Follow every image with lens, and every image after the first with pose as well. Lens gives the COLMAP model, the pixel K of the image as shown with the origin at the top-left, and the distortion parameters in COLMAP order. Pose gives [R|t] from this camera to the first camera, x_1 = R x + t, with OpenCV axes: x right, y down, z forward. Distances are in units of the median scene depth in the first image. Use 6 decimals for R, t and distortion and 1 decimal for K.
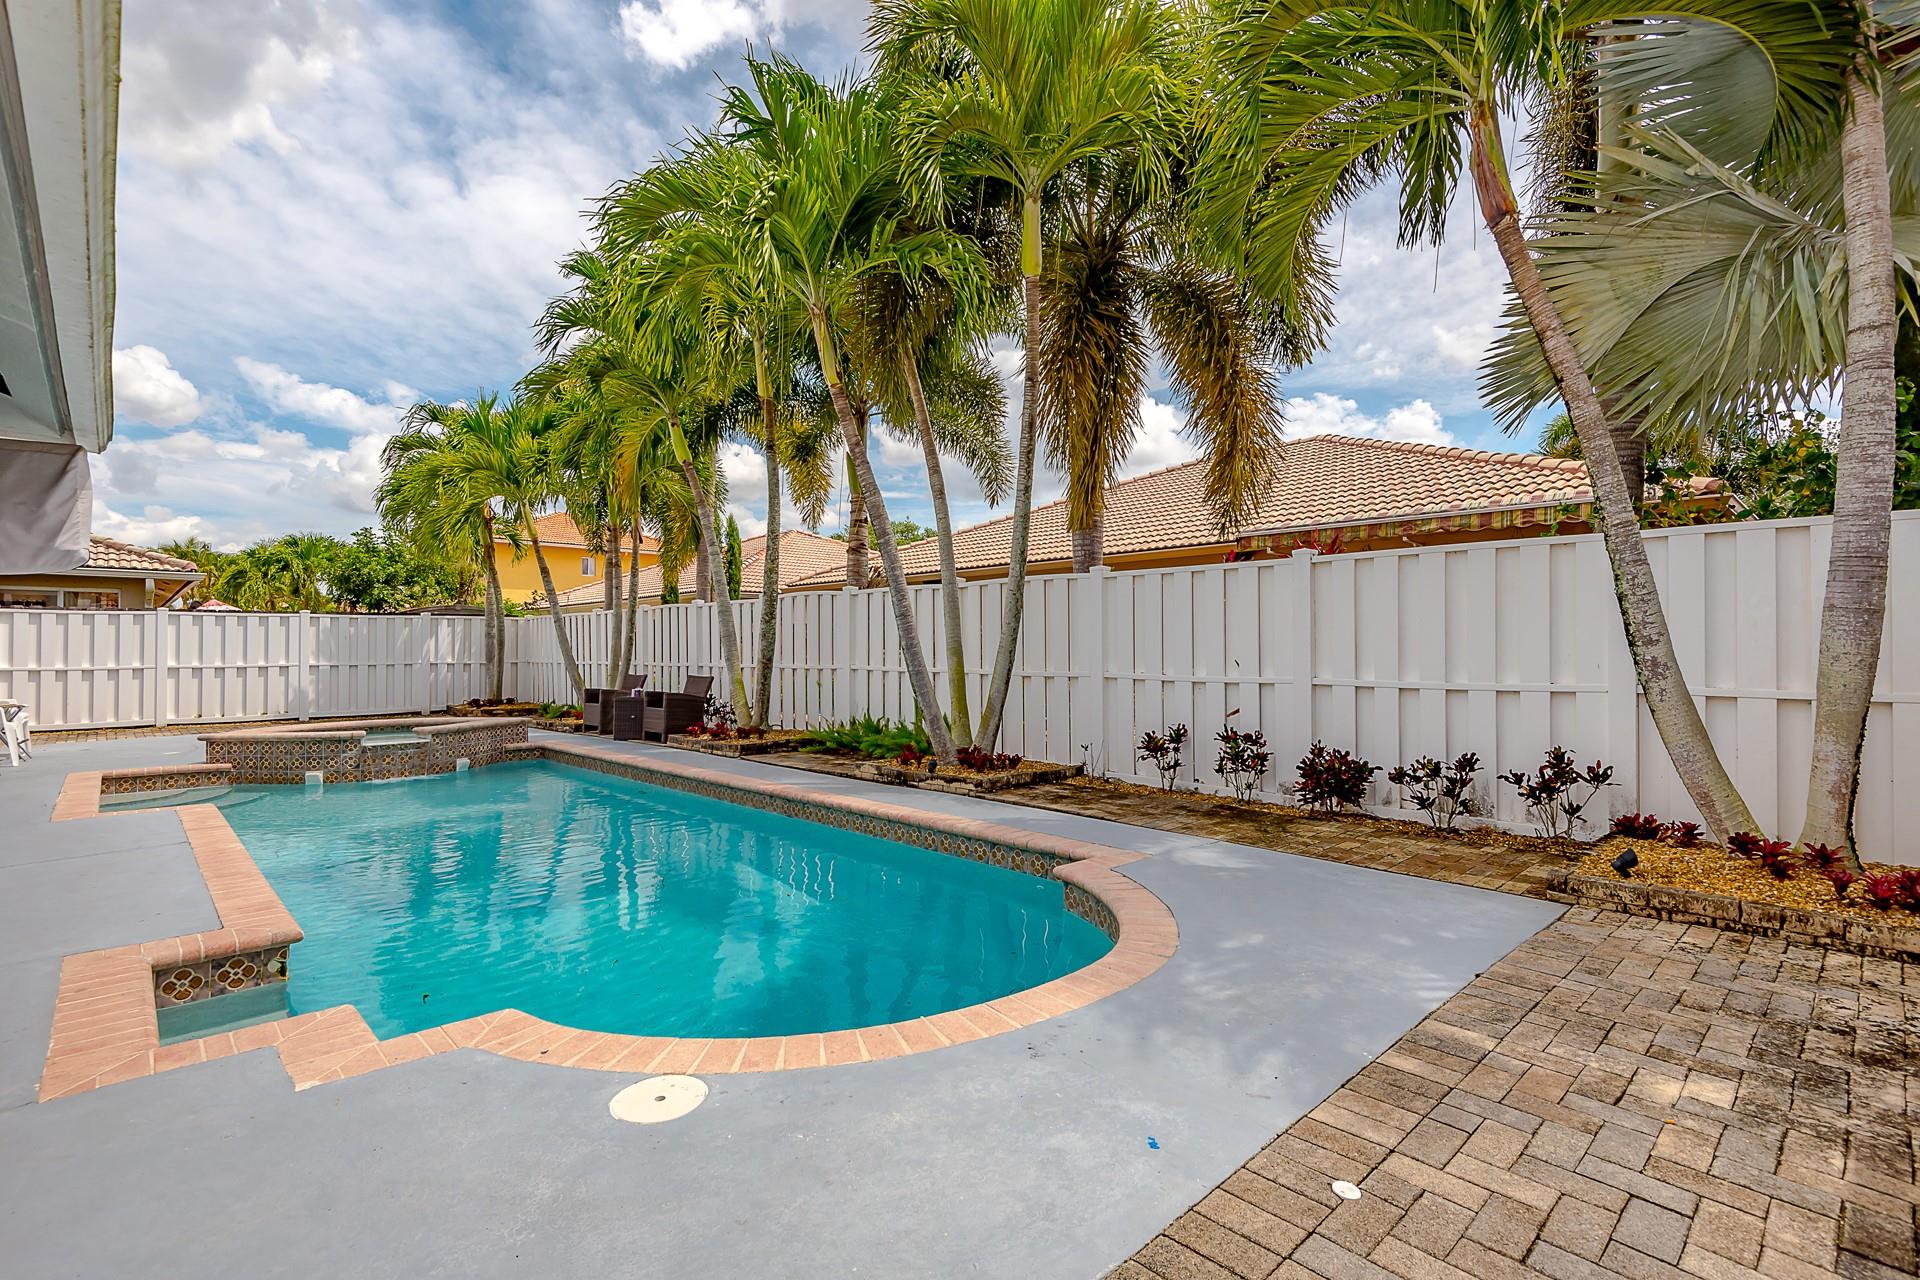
lens RADIAL K [[896.6, 0, 950.8], [0, 896.6, 646.6], [0, 0, 1]] dist [0.033516, -0.015652]
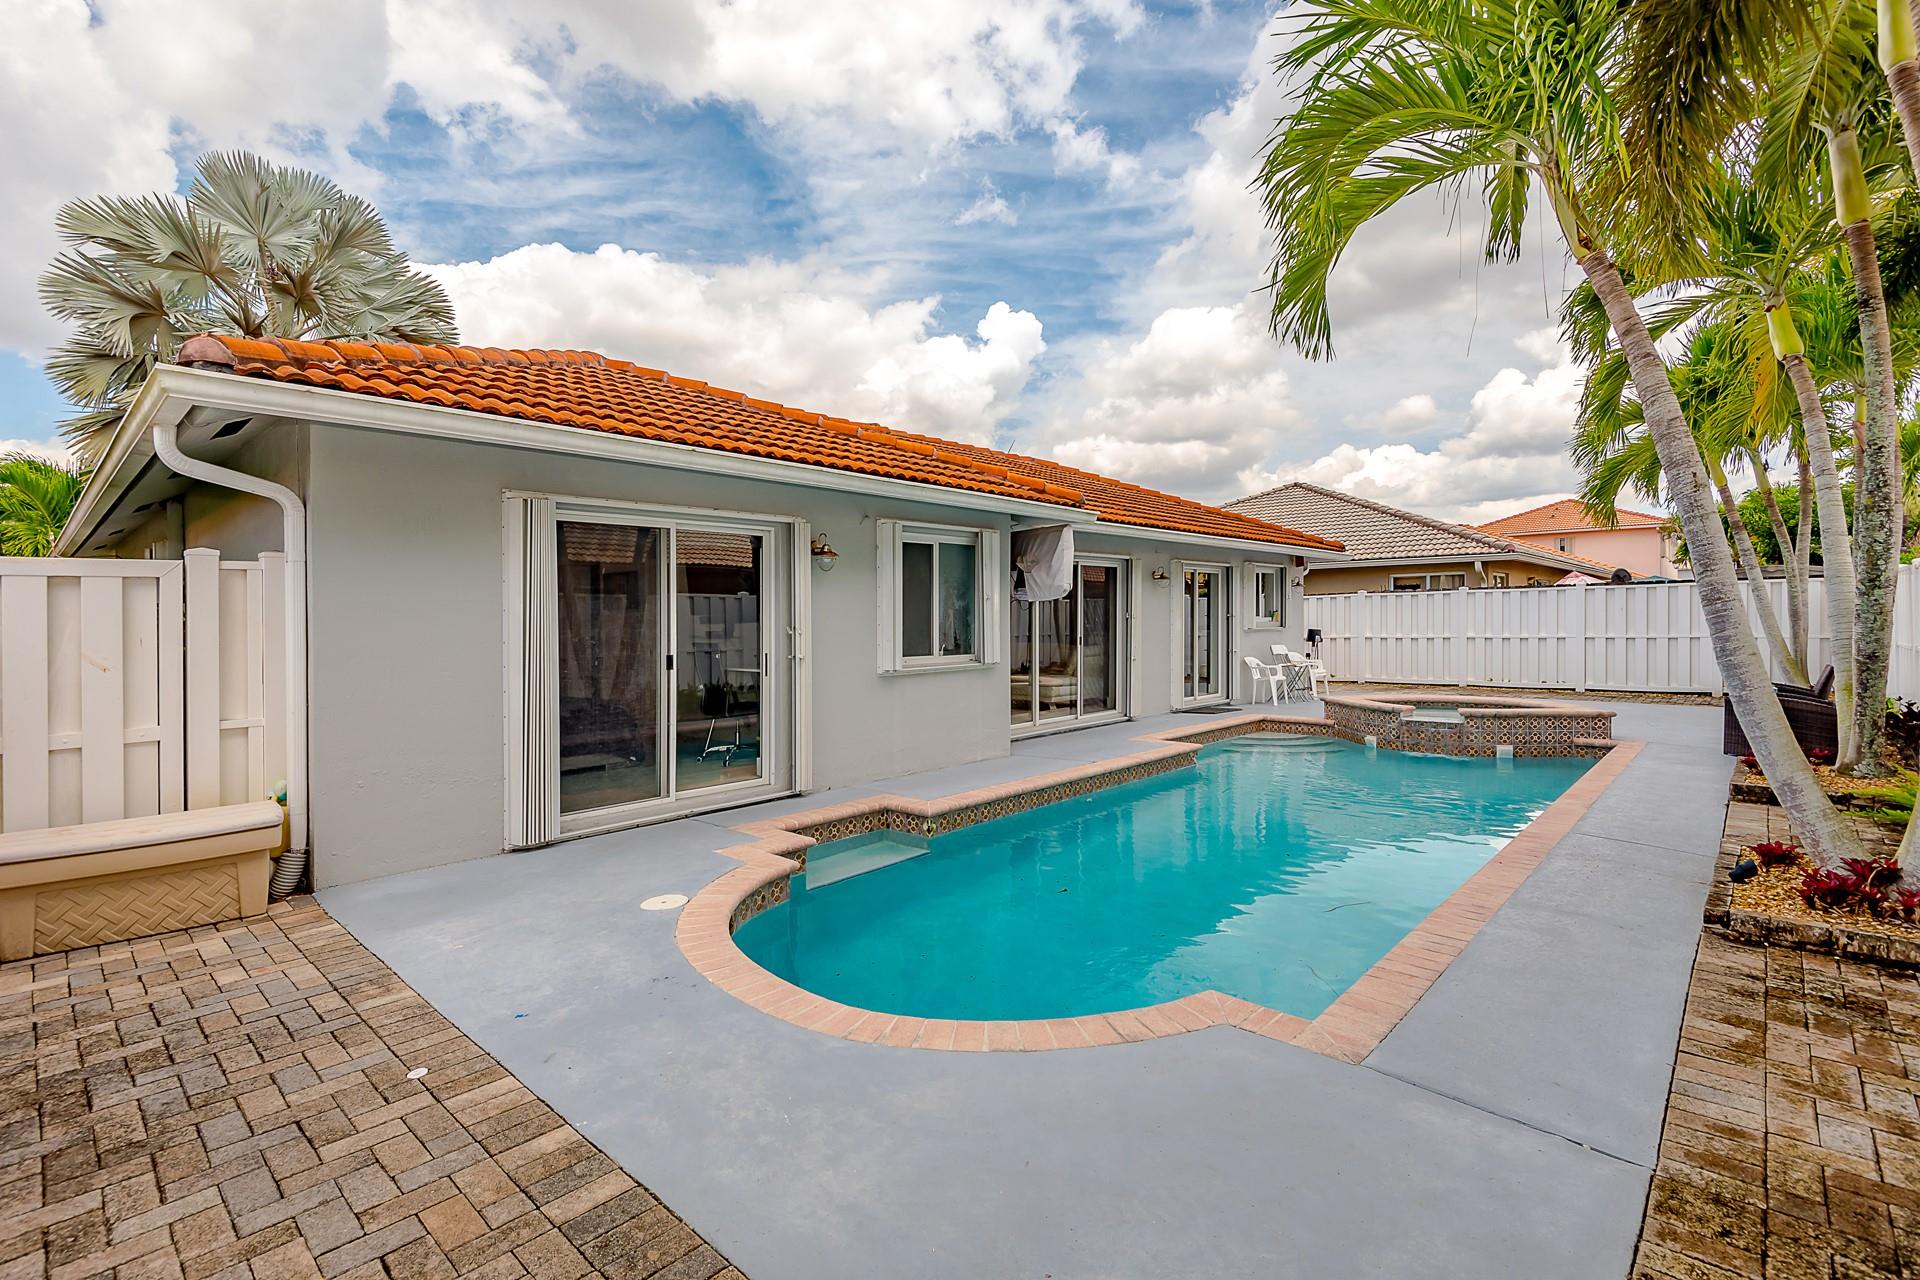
lens RADIAL K [[896.6, 0, 950.3], [0, 896.6, 628.0], [0, 0, 1]] dist [0.033516, -0.015652]
pose [[0.039261, 0.014787, -0.999120, 1.500735], [0.019568, 0.999687, 0.015564, -0.104754], [0.999037, -0.020162, 0.038959, 1.410590]]
